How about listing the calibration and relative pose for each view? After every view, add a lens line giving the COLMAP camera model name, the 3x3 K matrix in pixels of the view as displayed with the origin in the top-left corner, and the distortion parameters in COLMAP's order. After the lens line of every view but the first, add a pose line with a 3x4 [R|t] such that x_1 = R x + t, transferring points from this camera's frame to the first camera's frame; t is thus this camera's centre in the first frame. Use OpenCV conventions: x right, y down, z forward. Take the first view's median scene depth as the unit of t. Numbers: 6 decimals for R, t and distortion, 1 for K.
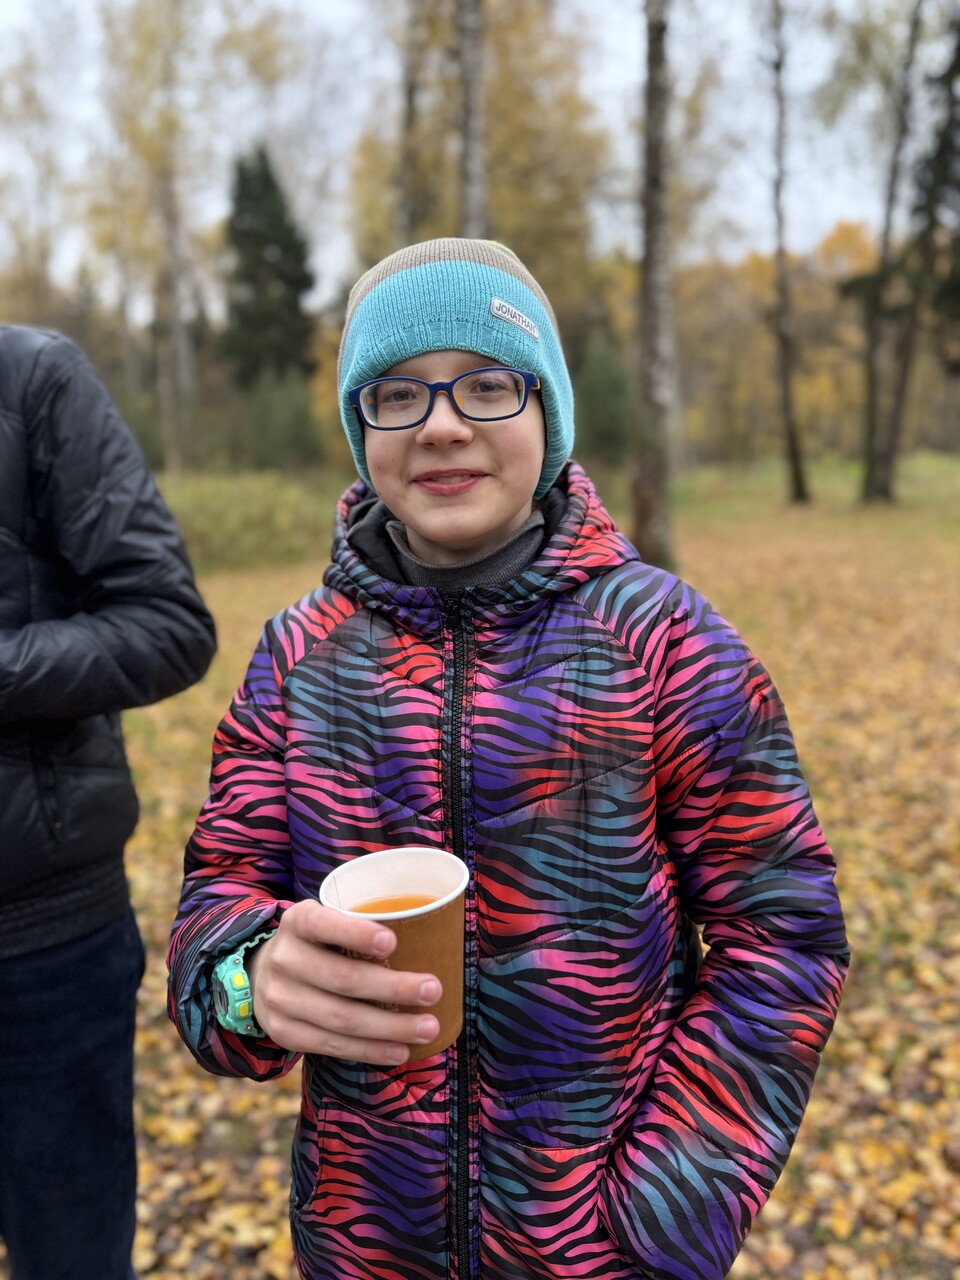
lens RADIAL K [[932.4, 0, 480.0], [0, 932.4, 640.0], [0, 0, 1]] dist [-0.002876, -0.006082]
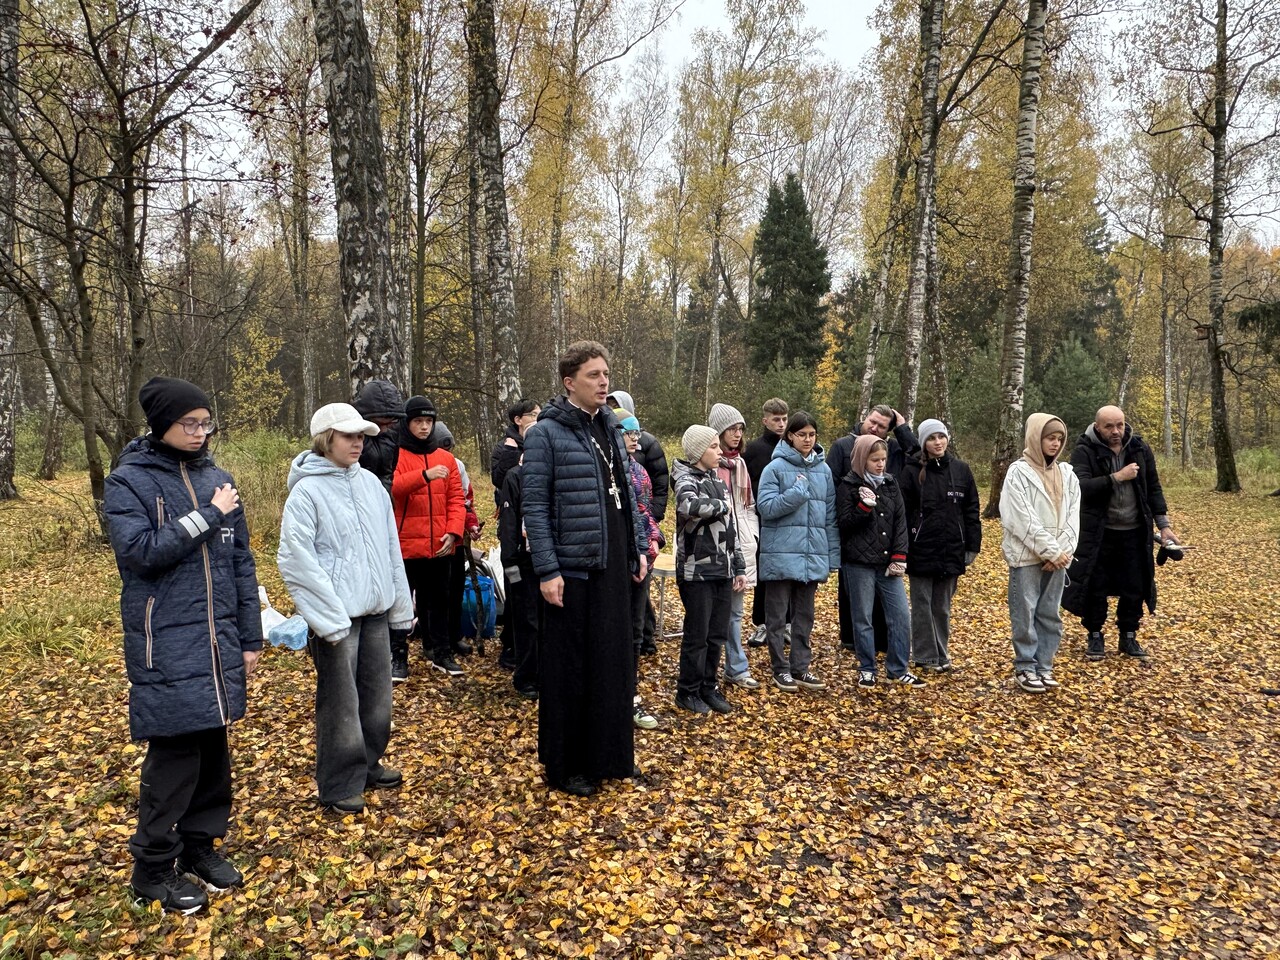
lens RADIAL K [[889.6, 0, 640.0], [0, 889.6, 480.0], [0, 0, 1]] dist [0.002677, -0.000519]
pose [[0.931169, 0.069490, -0.357906, 0.029075], [-0.114337, 0.987804, -0.105685, 0.017196], [0.346197, 0.139332, 0.927758, -0.118618]]
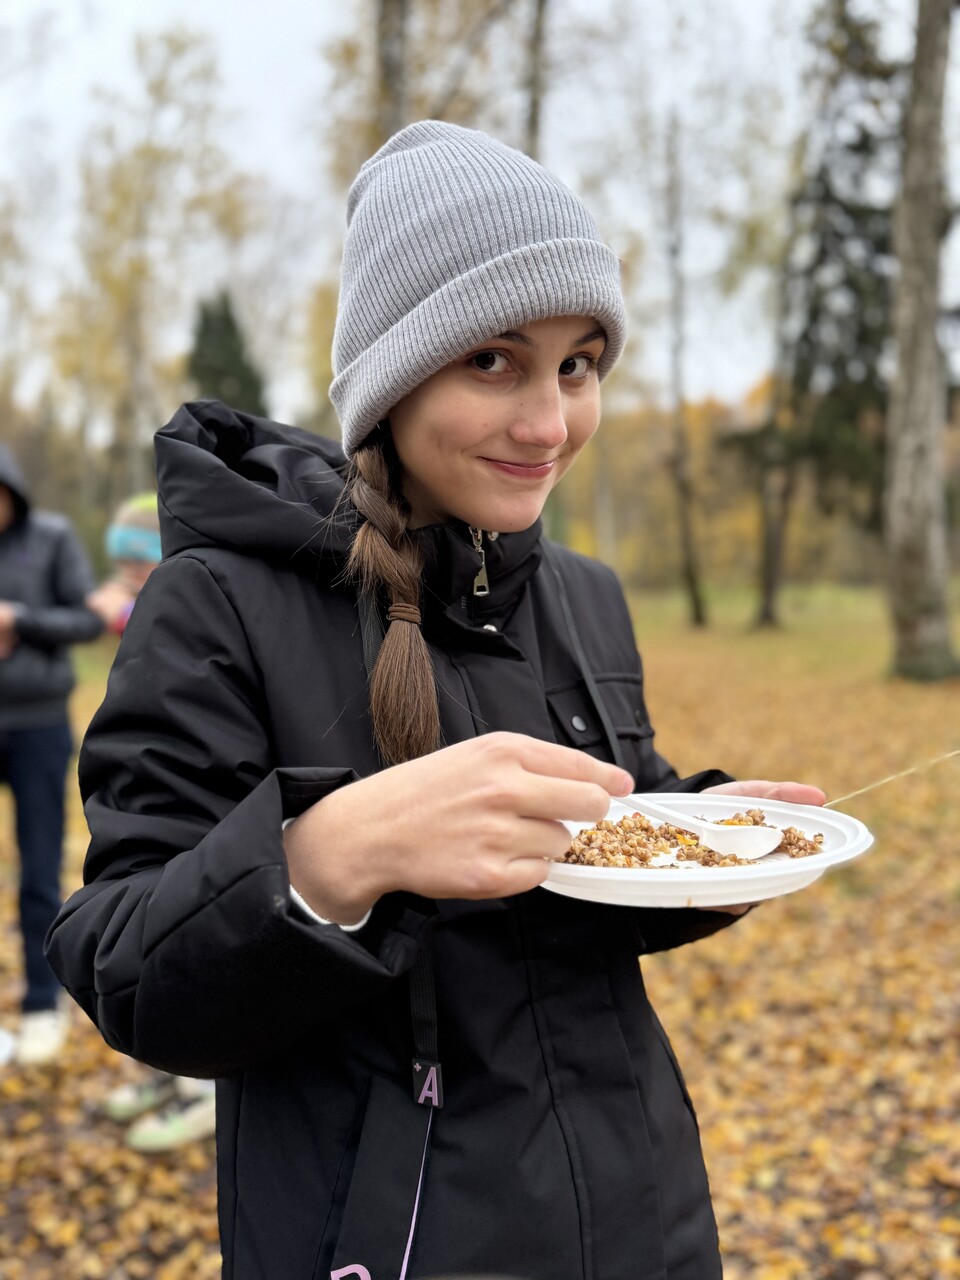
lens RADIAL K [[932.4, 0, 480.0], [0, 932.4, 640.0], [0, 0, 1]] dist [-0.002876, -0.006082]
pose [[0.998308, 0.022234, 0.053728, 0.012195], [-0.014955, 0.991102, -0.132263, 0.008360], [-0.056191, 0.131236, 0.989757, -0.032539]]
